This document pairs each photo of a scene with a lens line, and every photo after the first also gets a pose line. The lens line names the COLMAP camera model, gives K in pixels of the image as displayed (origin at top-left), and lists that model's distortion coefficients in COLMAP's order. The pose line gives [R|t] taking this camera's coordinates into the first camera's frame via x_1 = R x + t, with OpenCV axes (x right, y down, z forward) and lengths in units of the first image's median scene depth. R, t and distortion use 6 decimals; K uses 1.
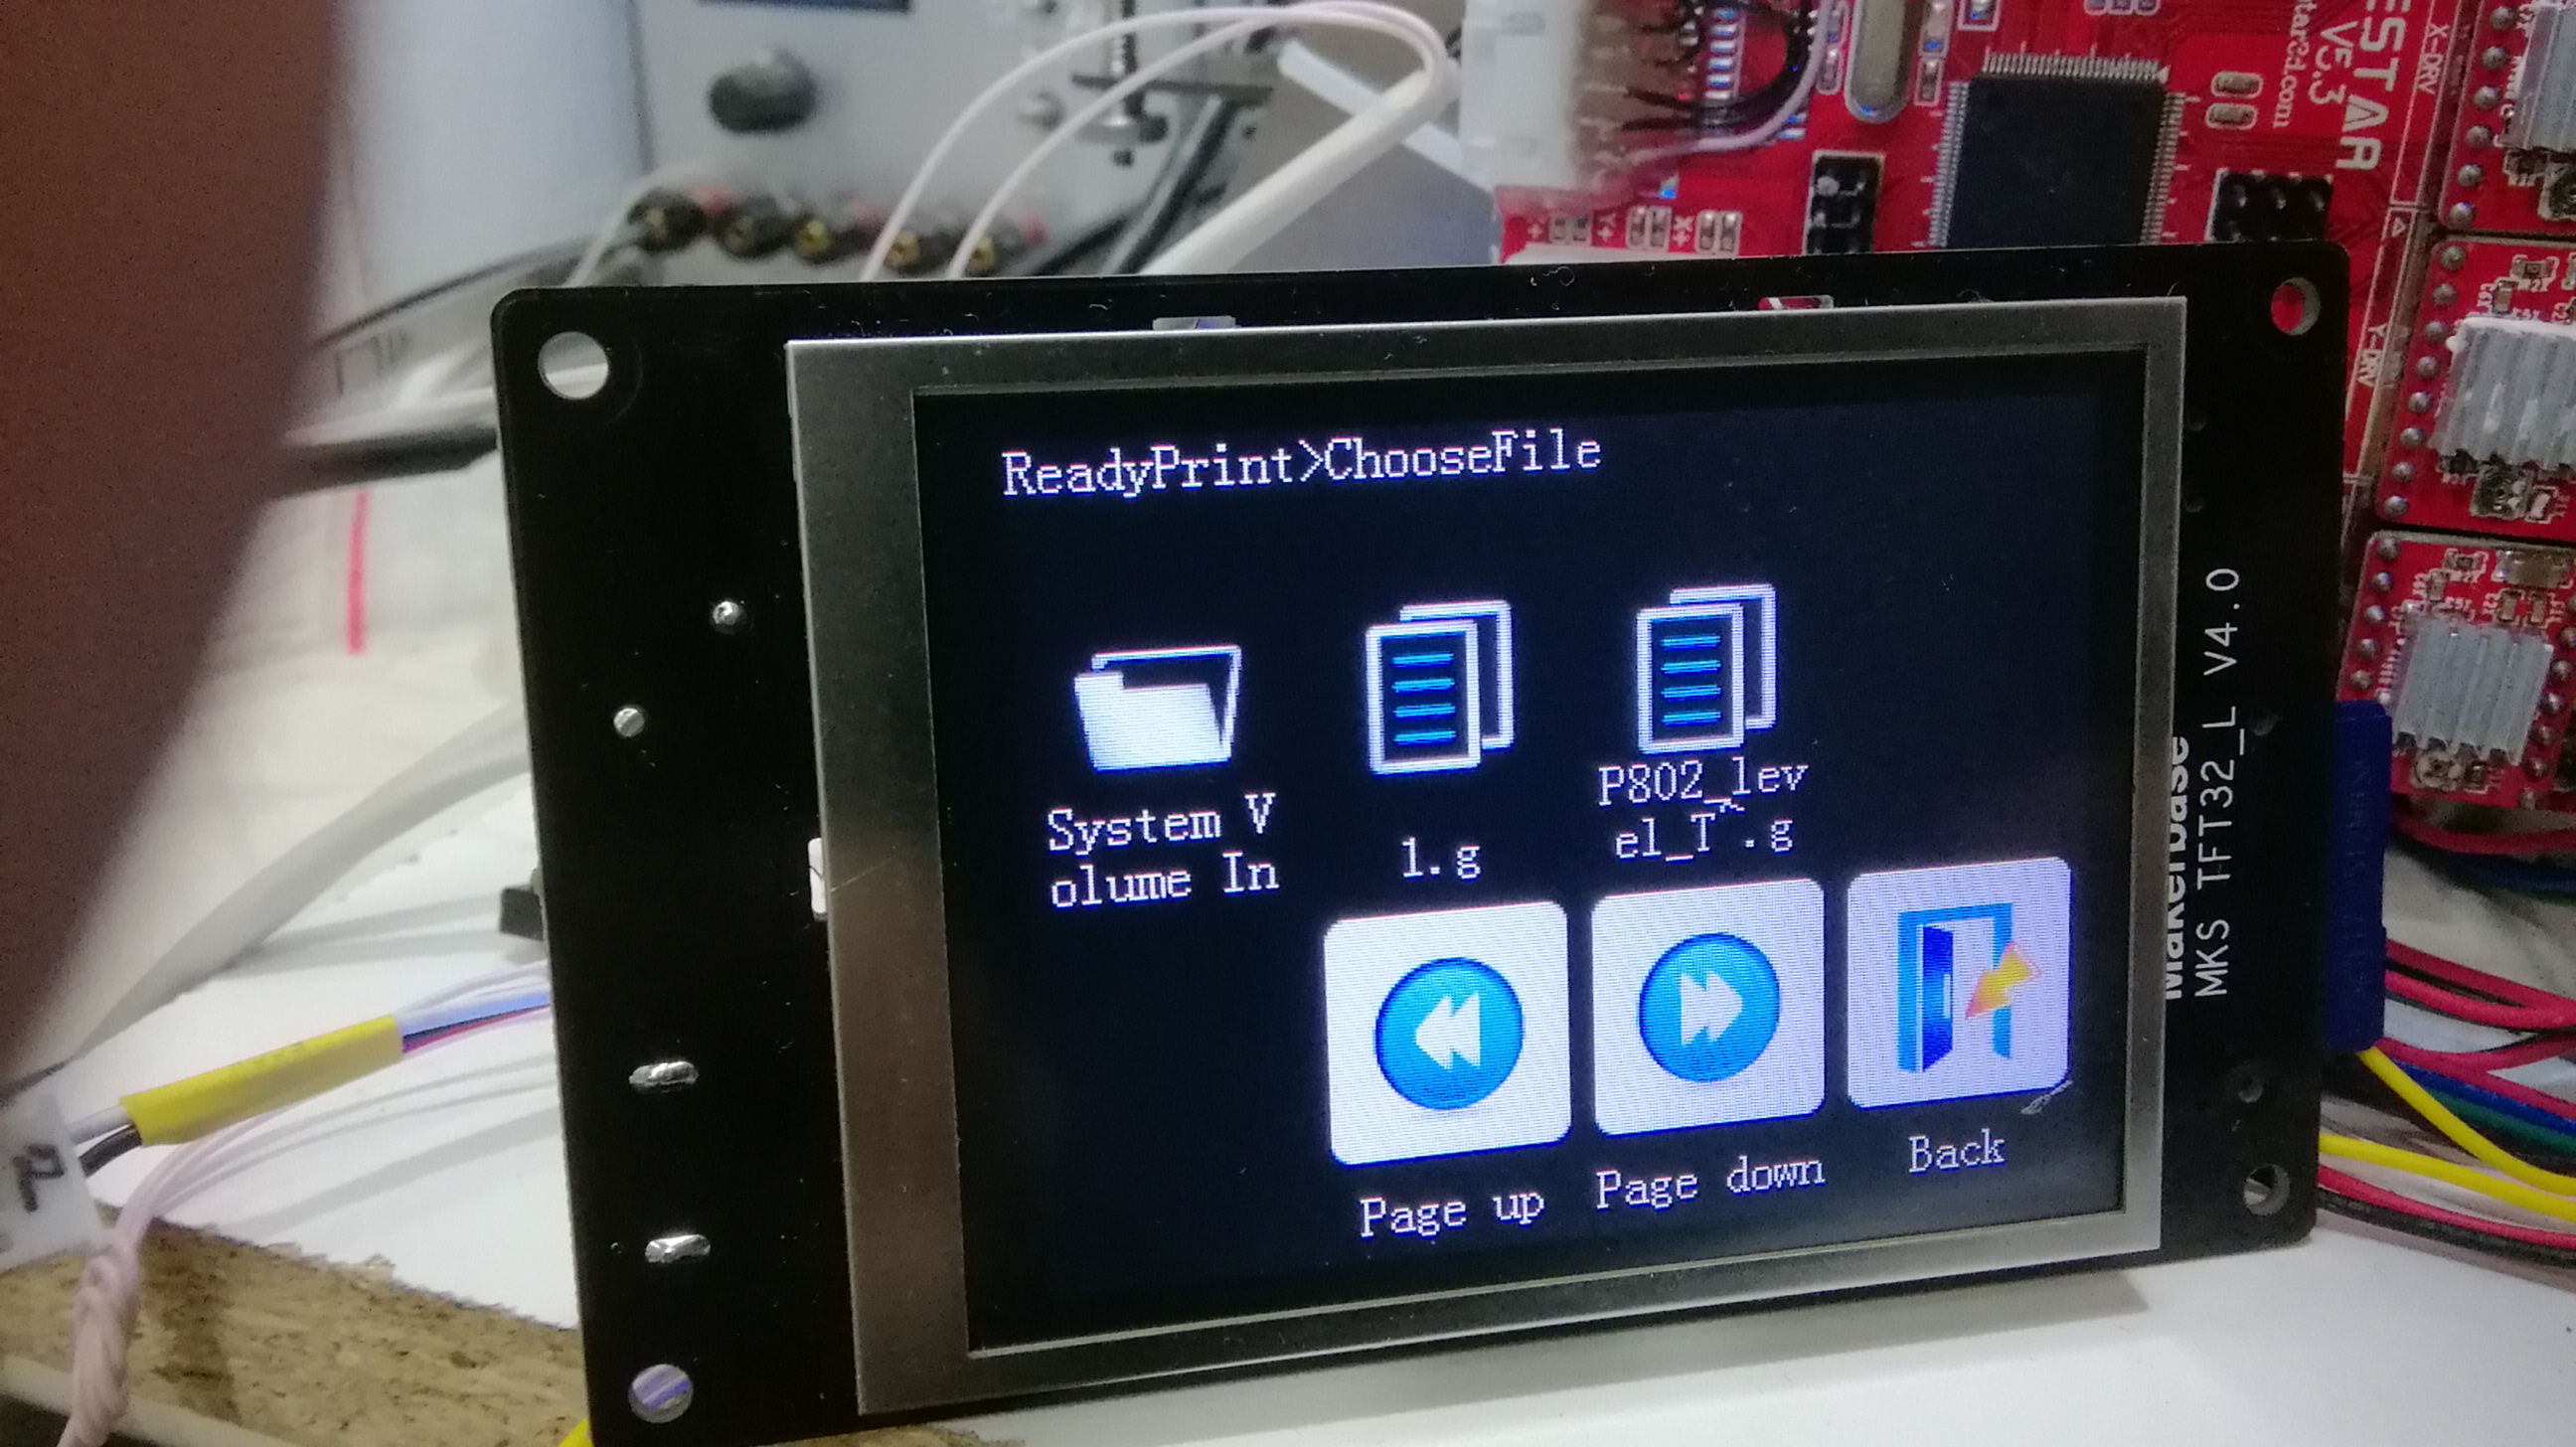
lens RADIAL K [[2169.7, 0, 1258.9], [0, 2169.7, 704.4], [0, 0, 1]] dist [0.078909, -0.146811]
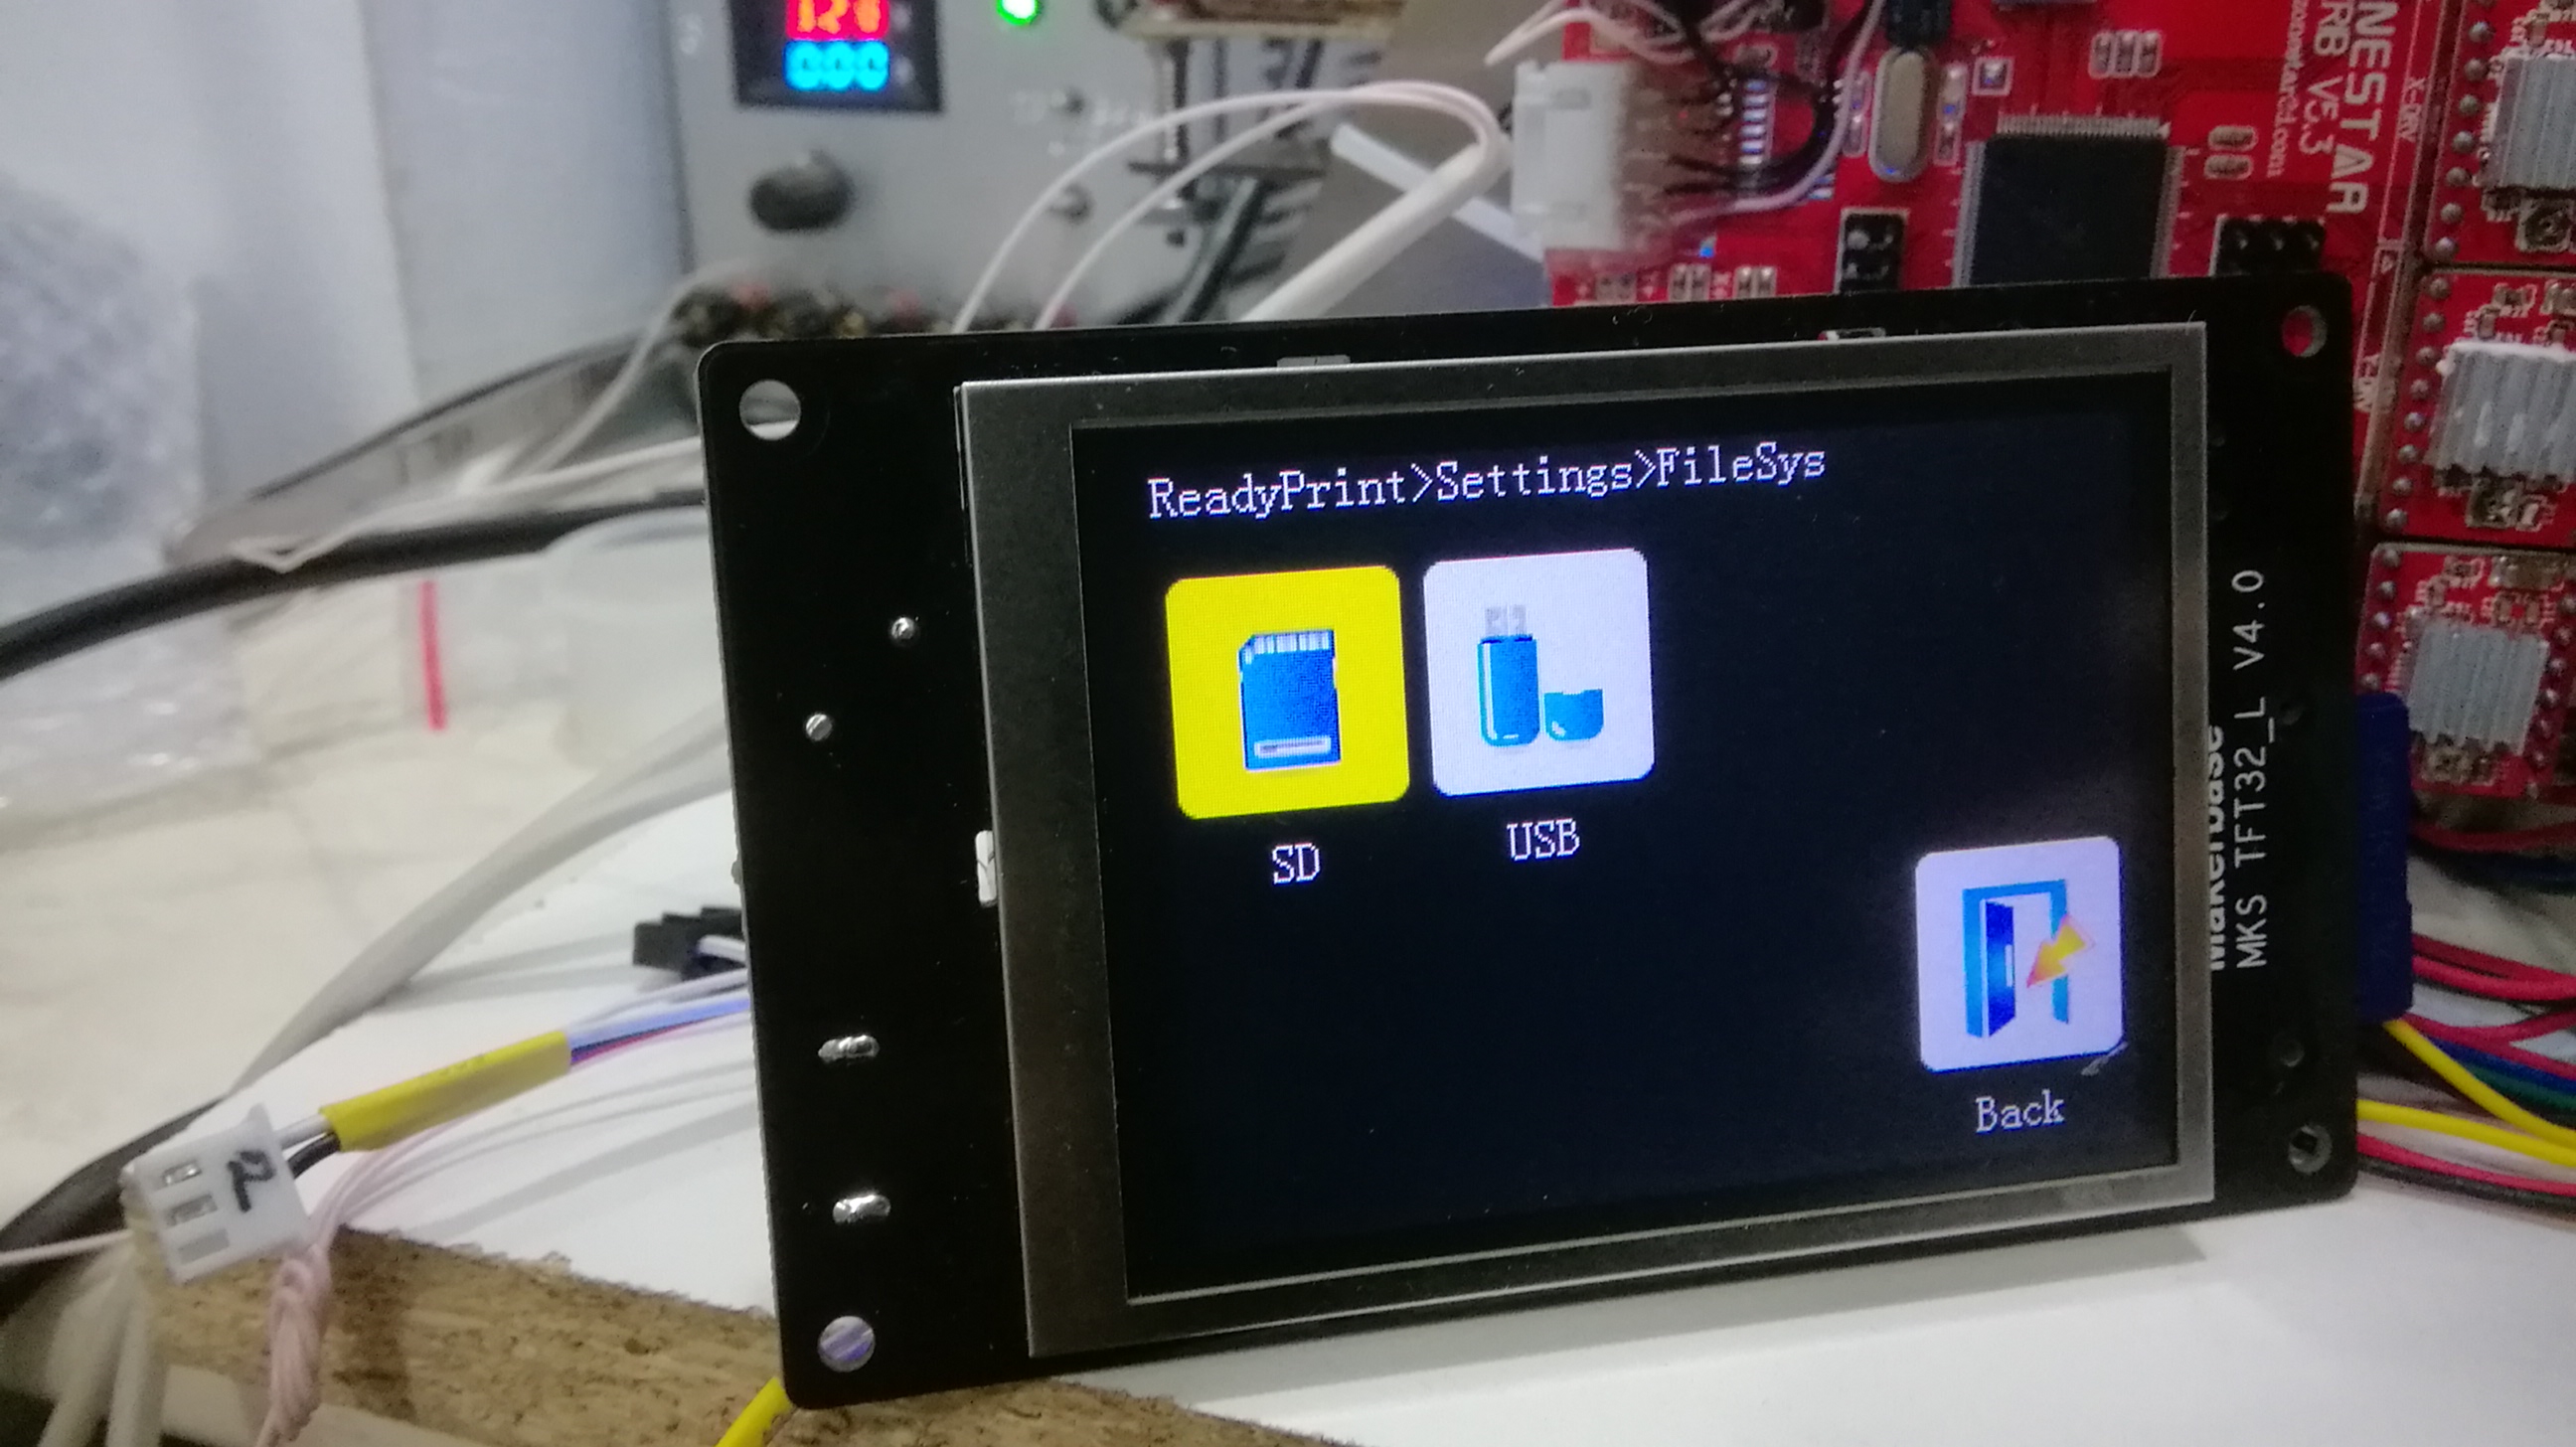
lens RADIAL K [[2169.7, 0, 1260.2], [0, 2169.7, 700.7], [0, 0, 1]] dist [0.078909, -0.146811]
pose [[0.999711, -0.023502, 0.005063, -0.048635], [0.023707, 0.998701, -0.045106, 0.033988], [-0.003997, 0.045213, 0.998969, -0.072444]]
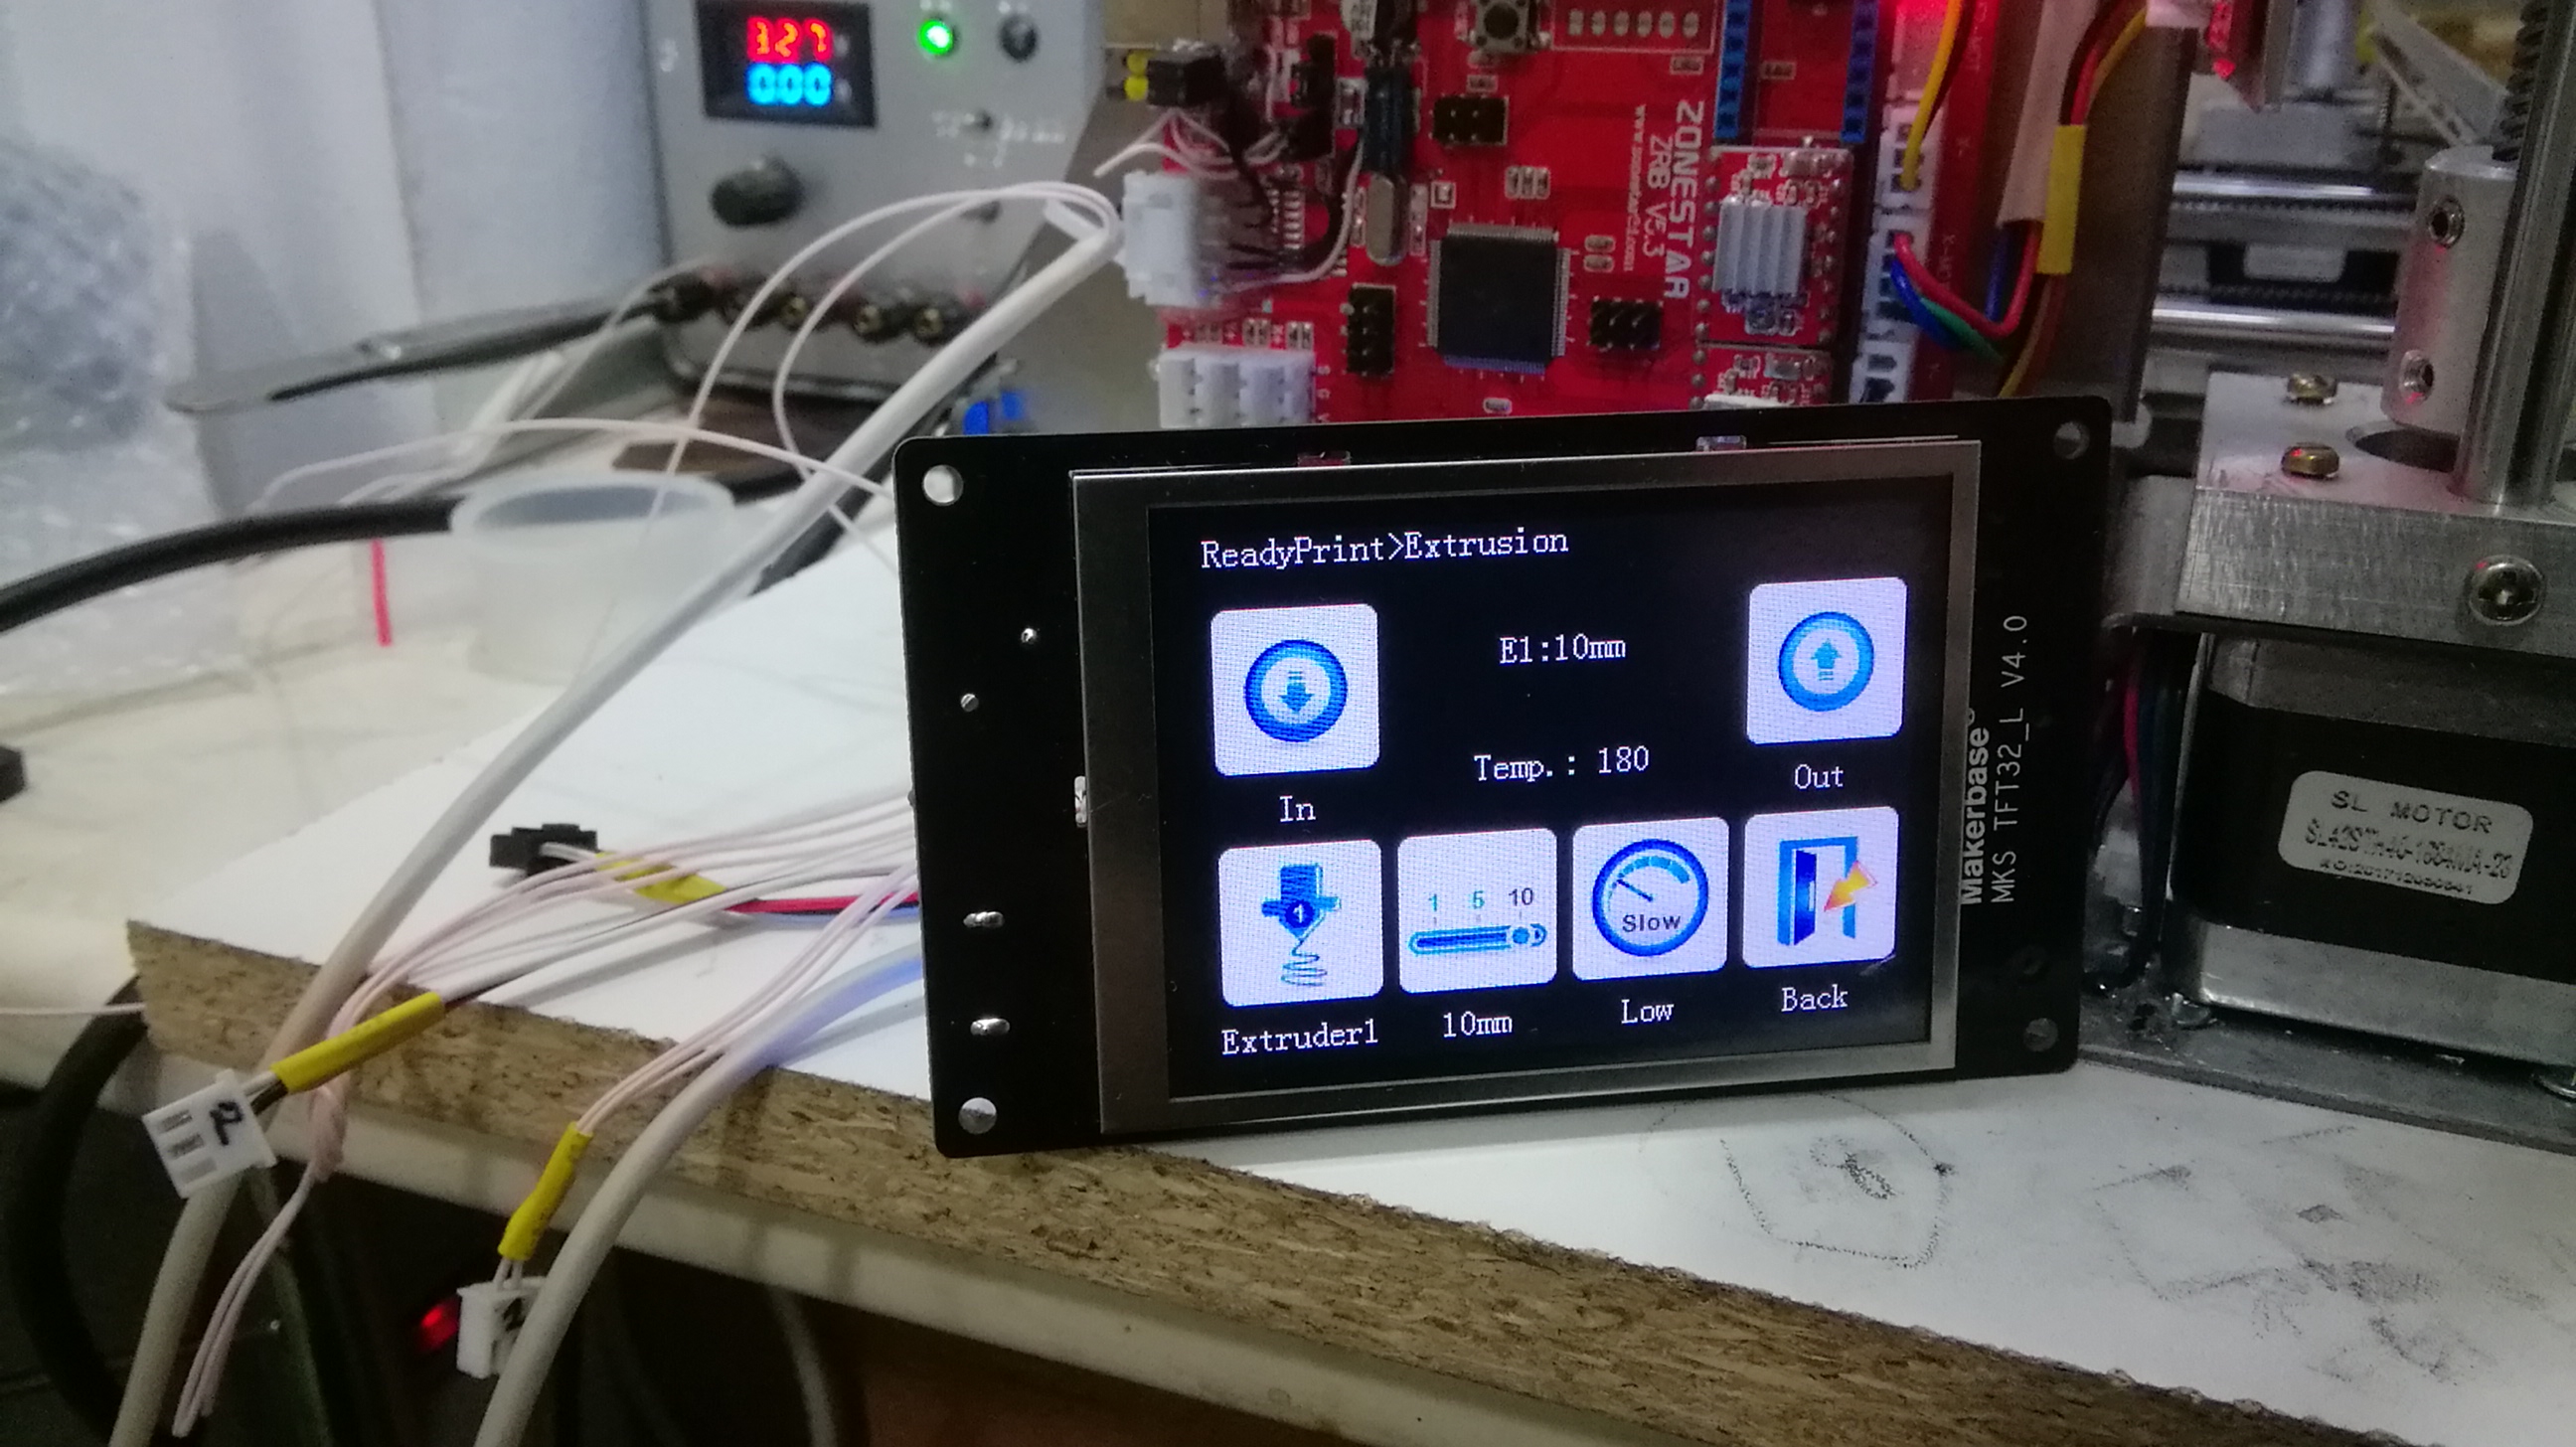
lens RADIAL K [[2169.7, 0, 1287.9], [0, 2169.7, 714.6], [0, 0, 1]] dist [0.078909, -0.146811]
pose [[0.999539, -0.001632, -0.030325, 0.274180], [0.001301, 0.999939, -0.010942, 0.066773], [0.030341, 0.010897, 0.999480, -0.543851]]
